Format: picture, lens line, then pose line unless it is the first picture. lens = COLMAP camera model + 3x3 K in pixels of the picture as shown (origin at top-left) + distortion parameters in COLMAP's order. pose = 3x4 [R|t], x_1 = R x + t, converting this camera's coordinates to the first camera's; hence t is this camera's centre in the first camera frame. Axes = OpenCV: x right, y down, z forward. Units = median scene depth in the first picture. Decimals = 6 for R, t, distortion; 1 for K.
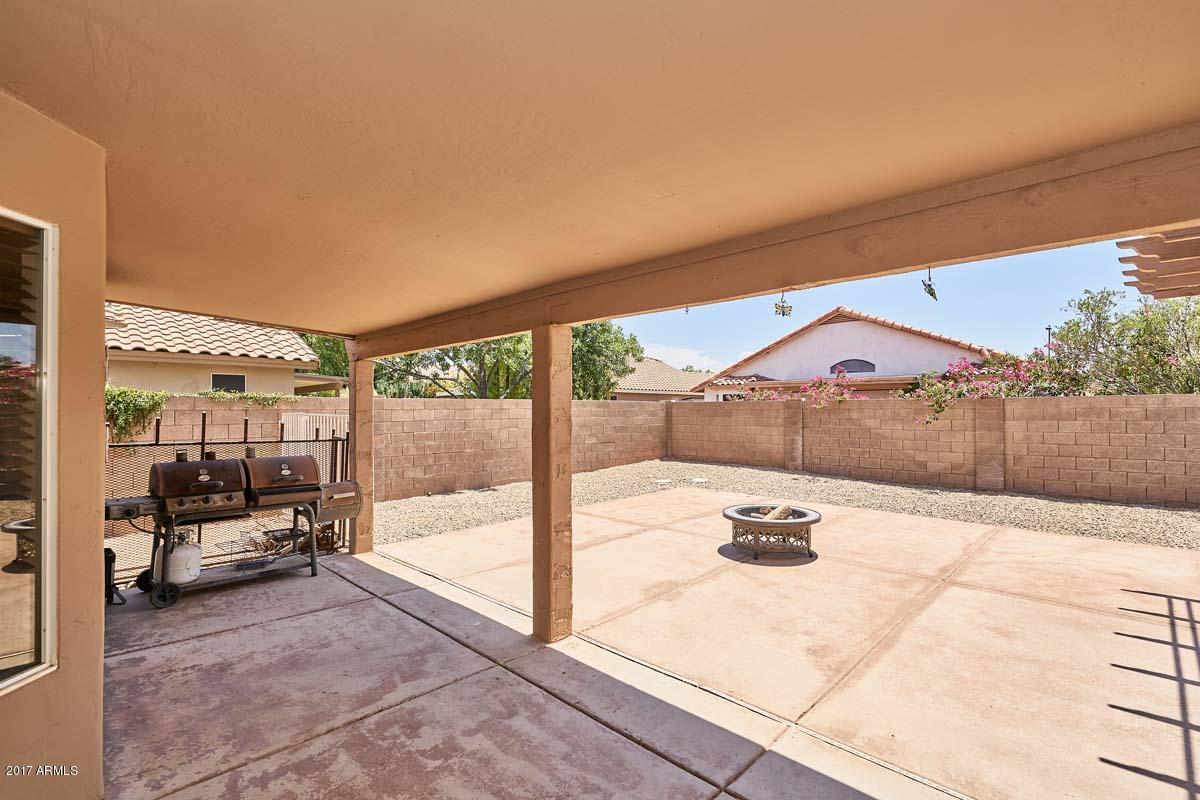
lens RADIAL K [[549.9, 0, 609.5], [0, 549.9, 404.9], [0, 0, 1]] dist [-0.002866, 0.001339]
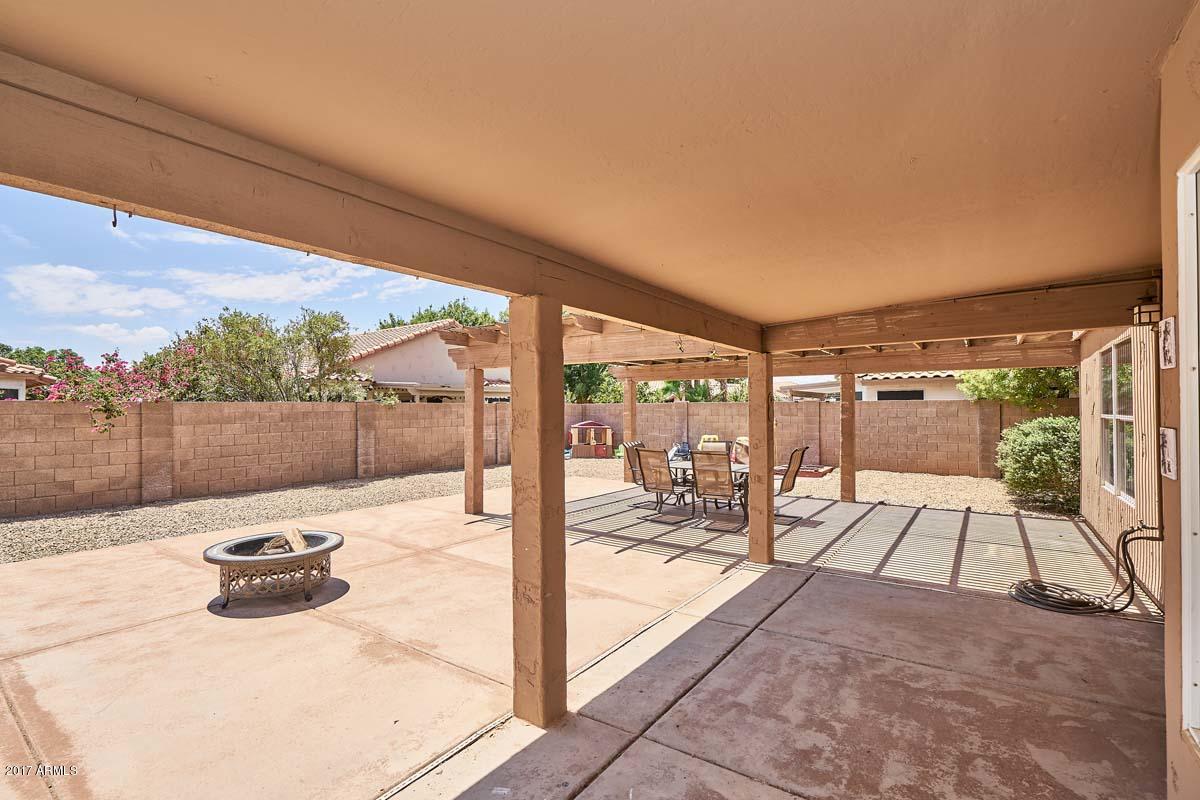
lens RADIAL K [[549.9, 0, 592.3], [0, 549.9, 404.4], [0, 0, 1]] dist [-0.002866, 0.001339]
pose [[-0.143489, 0.014820, 0.989541, -0.407722], [-0.001857, 0.999882, -0.015244, 0.005787], [-0.989650, -0.004025, -0.143445, 0.495617]]
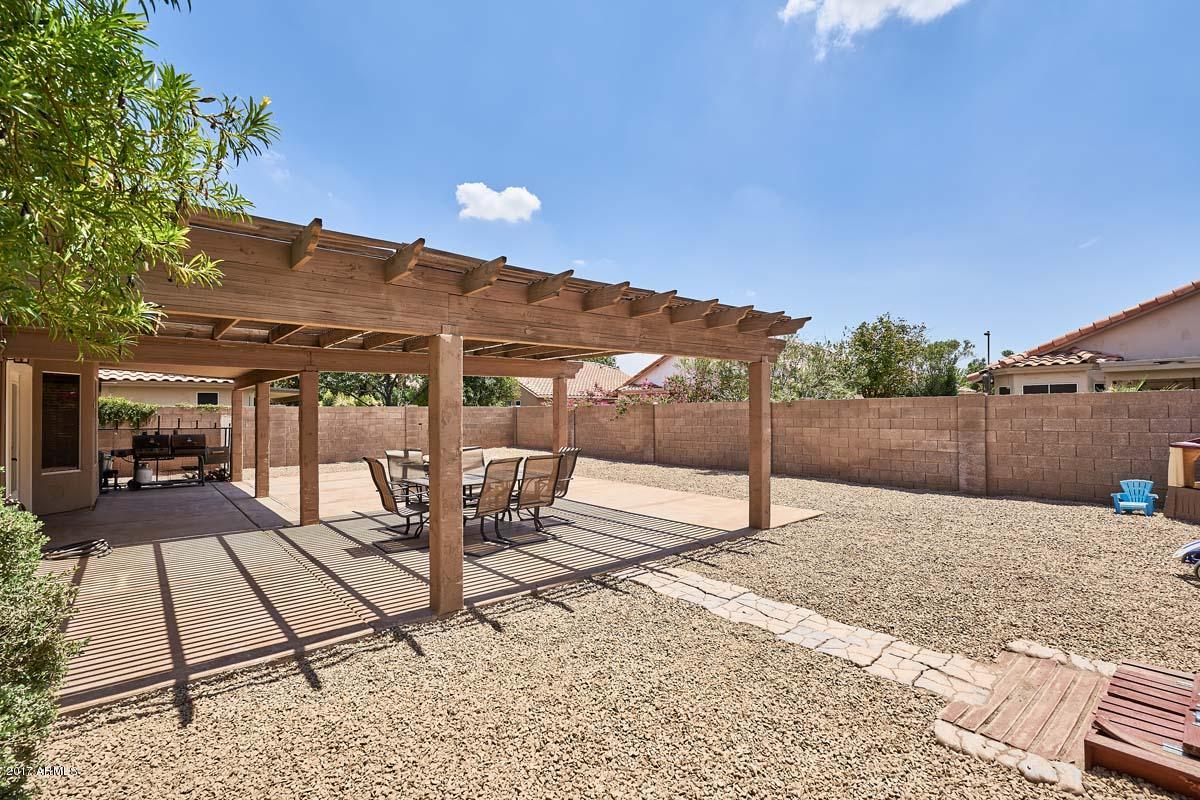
lens RADIAL K [[549.9, 0, 609.7], [0, 549.9, 406.4], [0, 0, 1]] dist [-0.002866, 0.001339]
pose [[0.996063, -0.005608, -0.088466, 0.882397], [0.005513, 0.999984, -0.001313, -0.006425], [0.088472, 0.000820, 0.996078, -0.737197]]
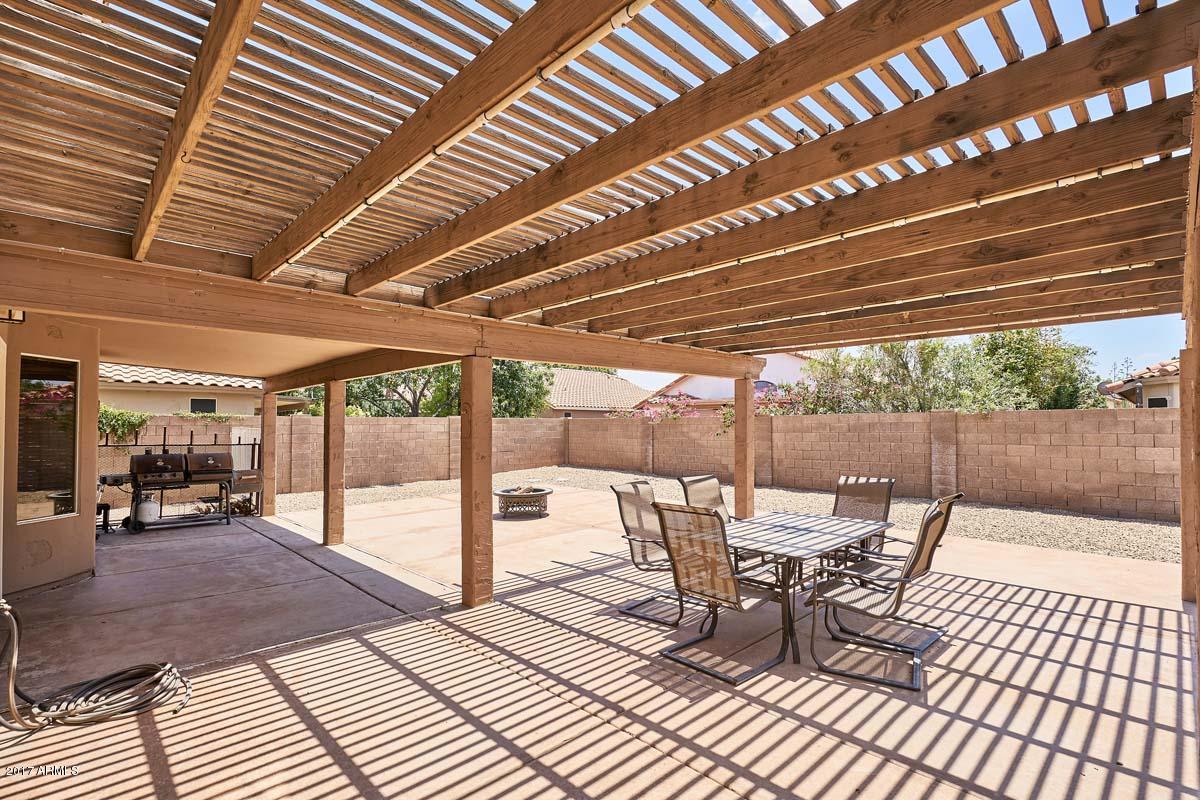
lens RADIAL K [[549.9, 0, 609.1], [0, 549.9, 416.5], [0, 0, 1]] dist [-0.002866, 0.001339]
pose [[0.999803, -0.000900, -0.019844, 0.420901], [0.000752, 0.999972, -0.007437, -0.002029], [0.019851, 0.007421, 0.999775, -0.418878]]
